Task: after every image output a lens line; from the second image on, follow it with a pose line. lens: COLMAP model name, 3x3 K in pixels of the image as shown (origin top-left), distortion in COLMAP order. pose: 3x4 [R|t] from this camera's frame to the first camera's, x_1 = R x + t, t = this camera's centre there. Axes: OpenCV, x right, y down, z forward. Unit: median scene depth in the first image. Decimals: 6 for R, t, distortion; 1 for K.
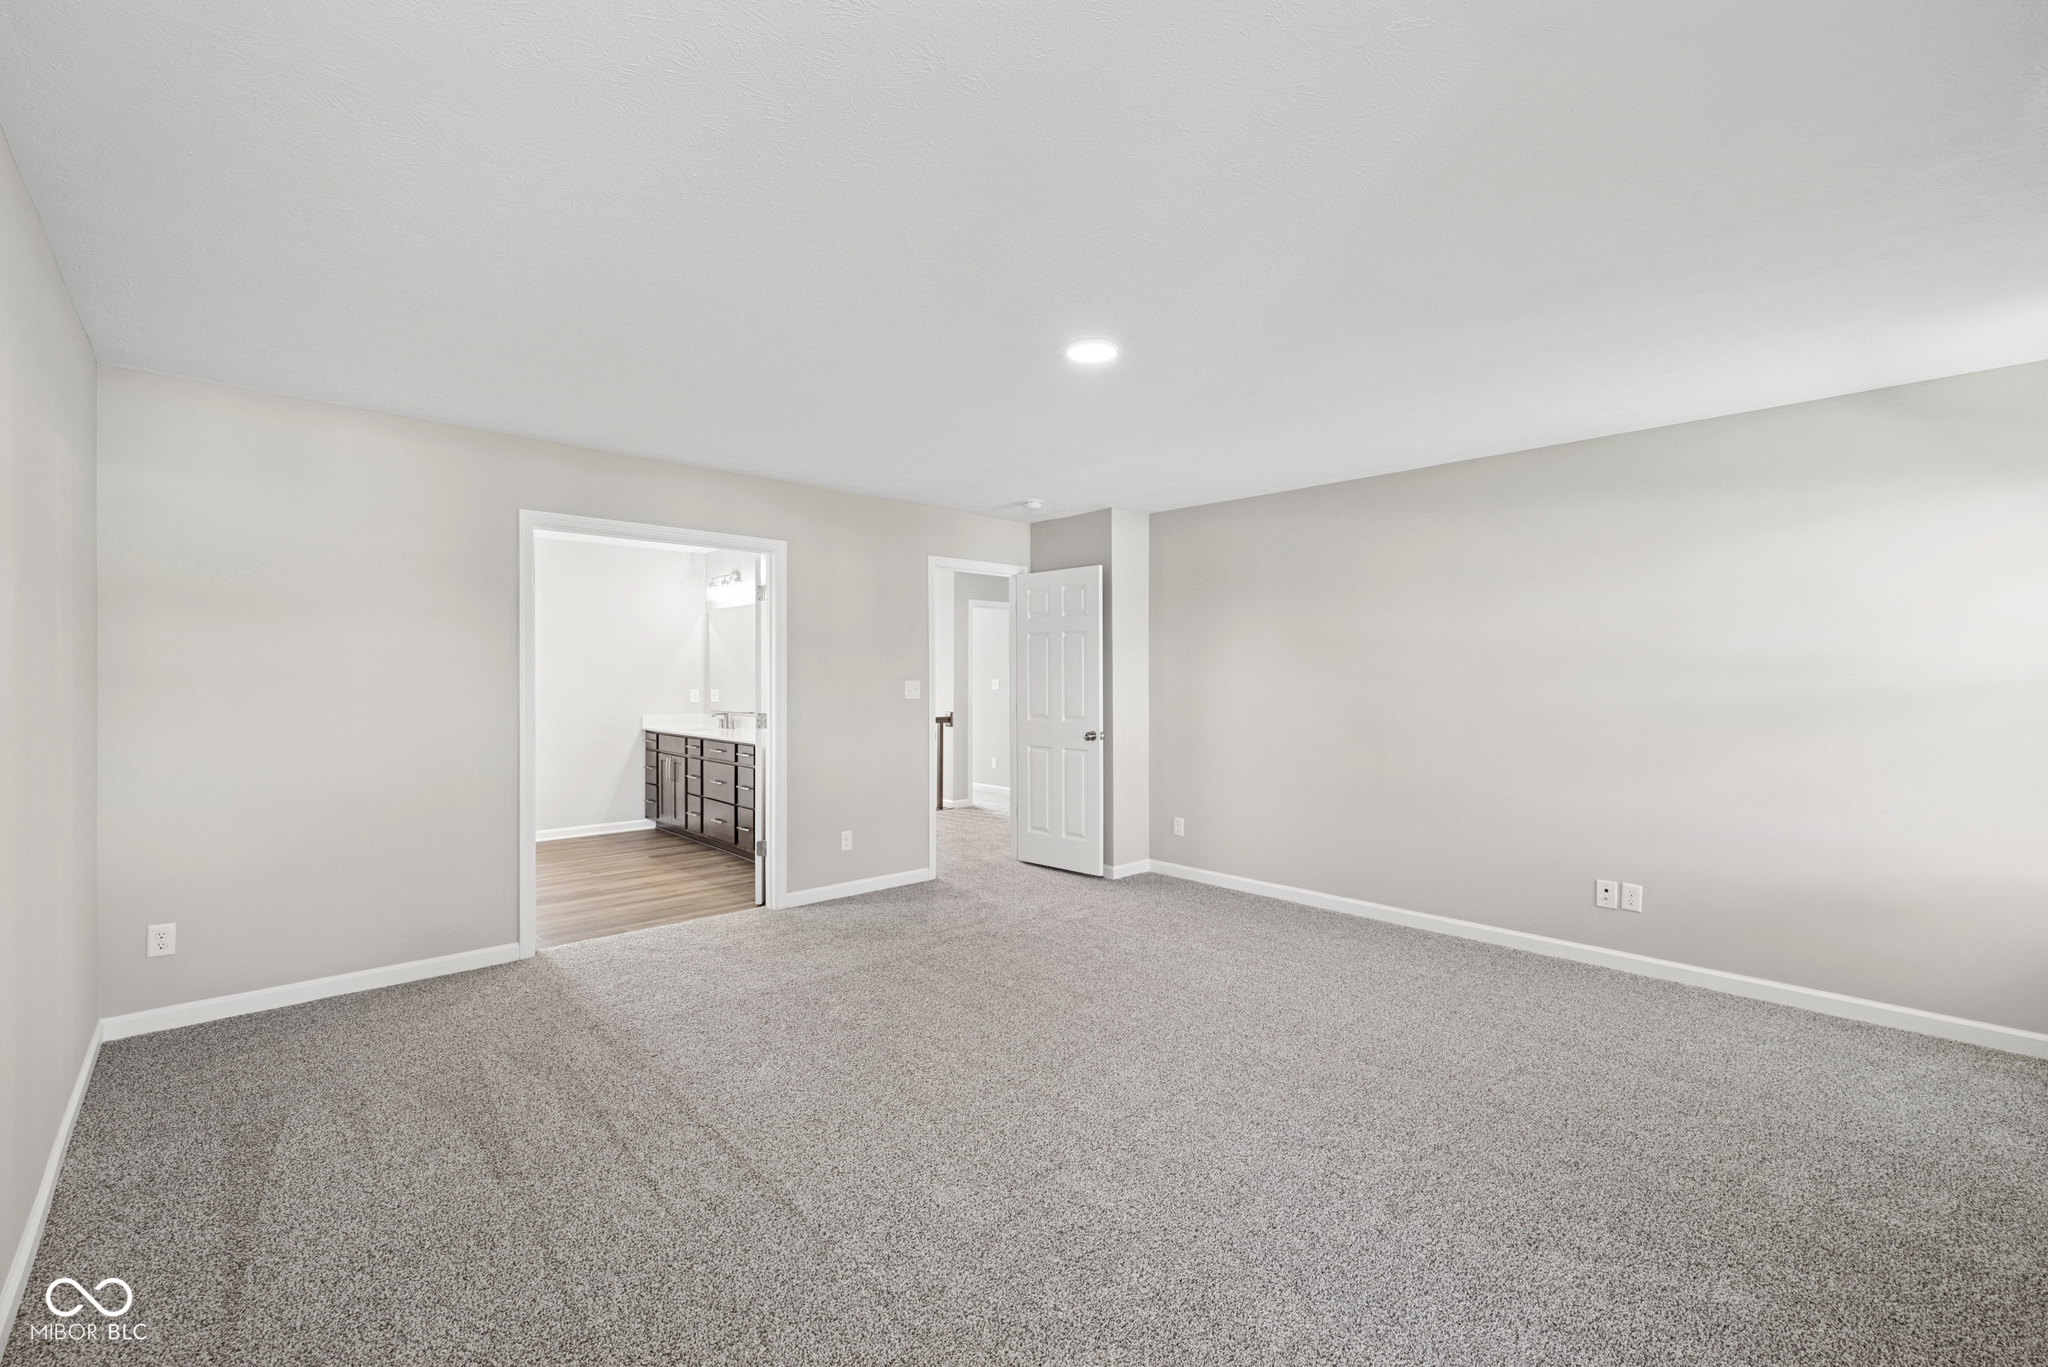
lens RADIAL K [[859.5, 0, 1024.0], [0, 859.5, 683.5], [0, 0, 1]] dist [0.000346, -0.000090]
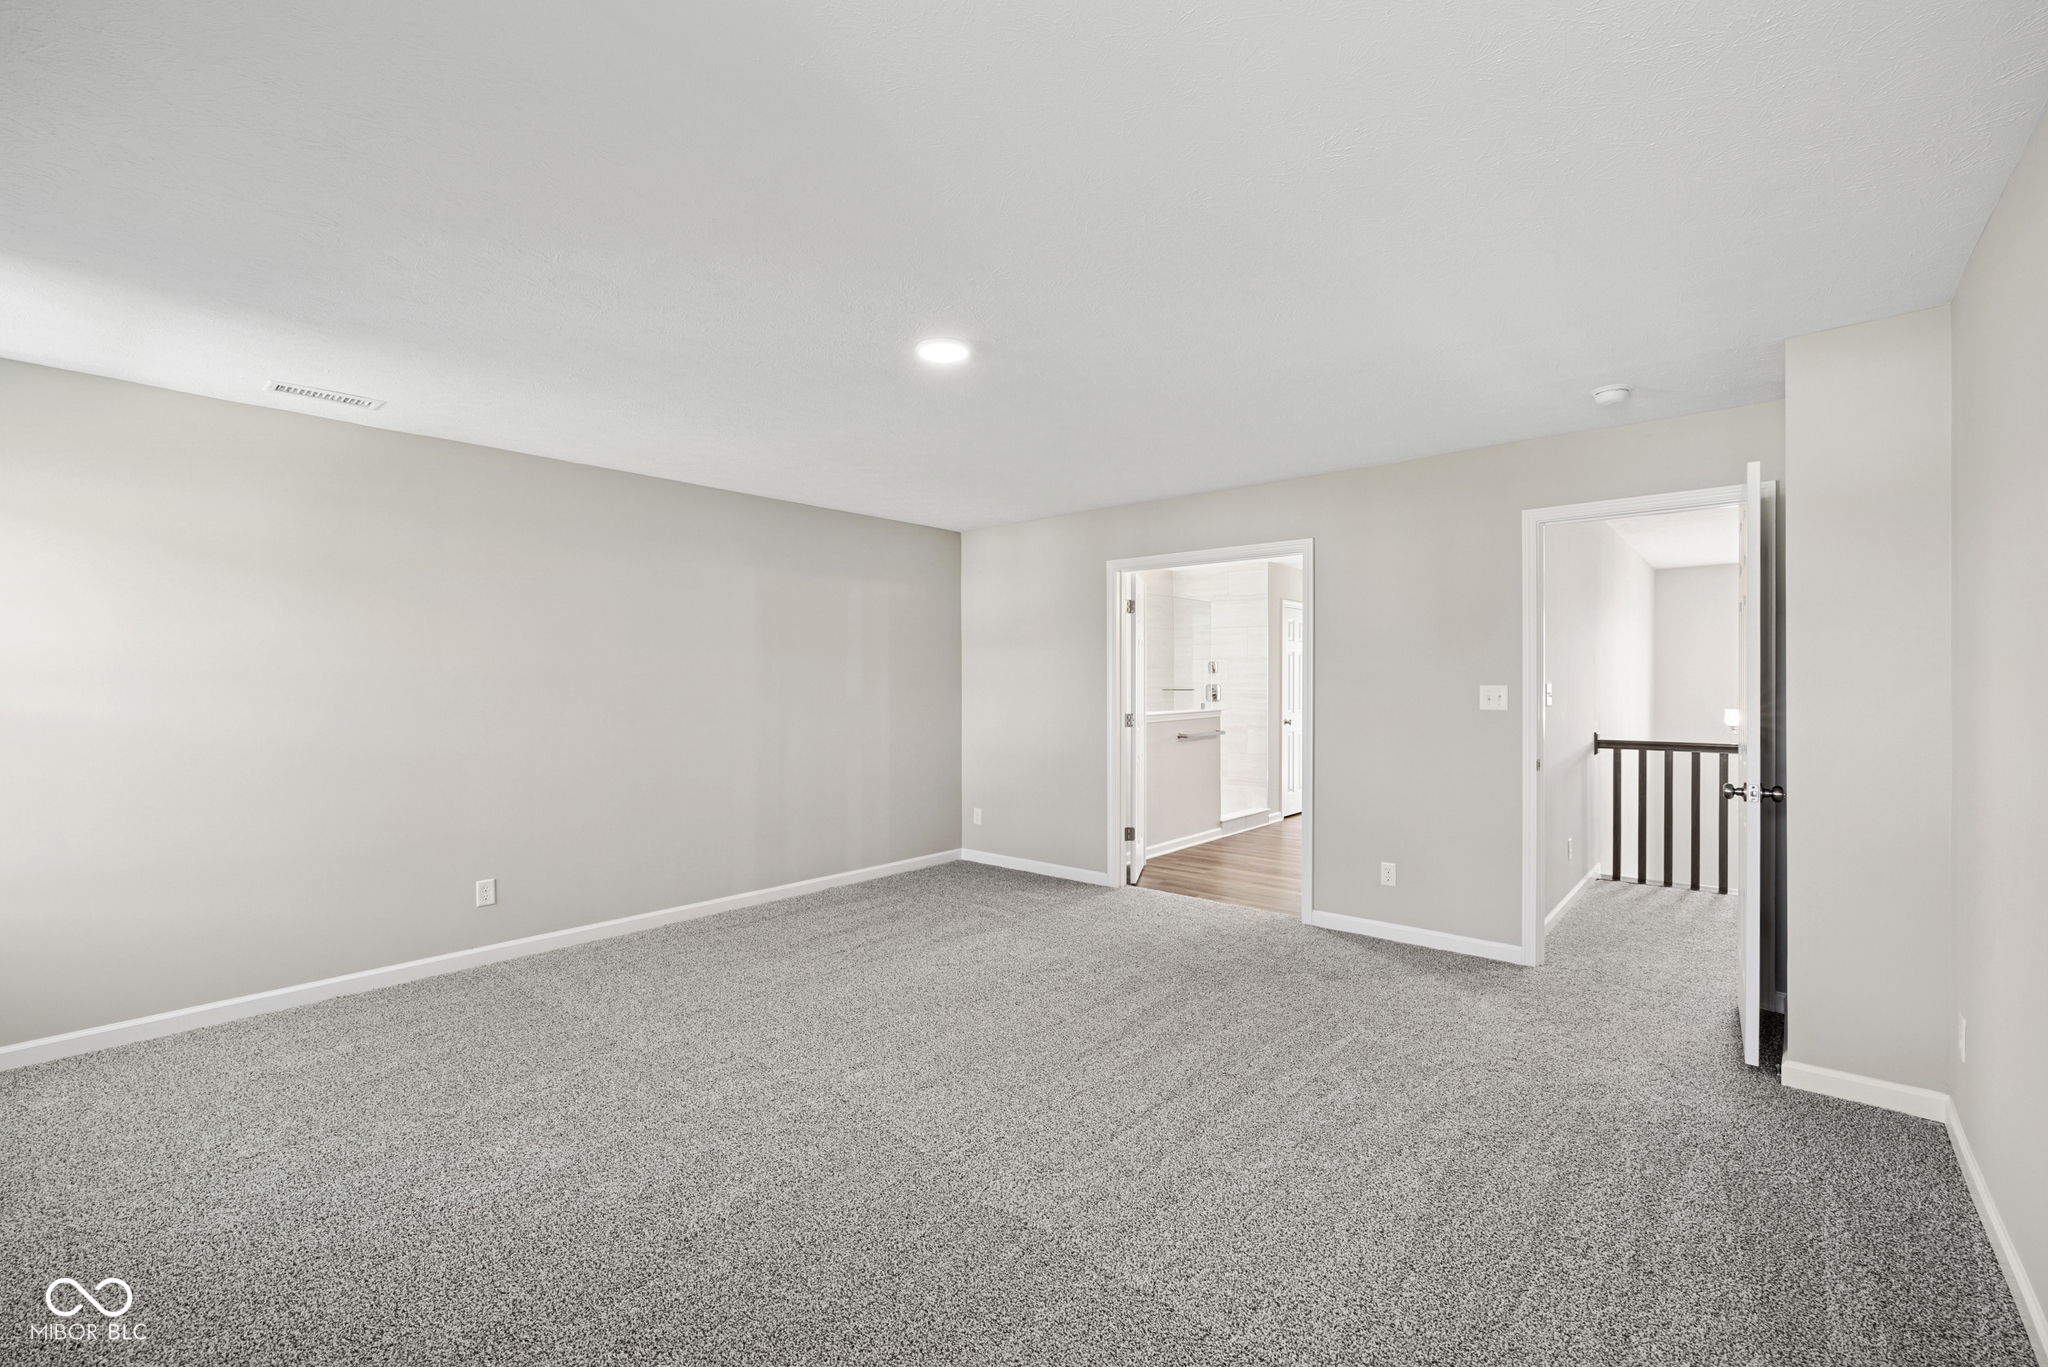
lens RADIAL K [[859.5, 0, 1024.0], [0, 859.5, 683.5], [0, 0, 1]] dist [0.000346, -0.000090]
pose [[0.108510, 0.000241, -0.994095, 0.566892], [-0.005862, 0.999983, -0.000397, -0.002434], [0.994078, 0.005870, 0.108509, 0.521535]]
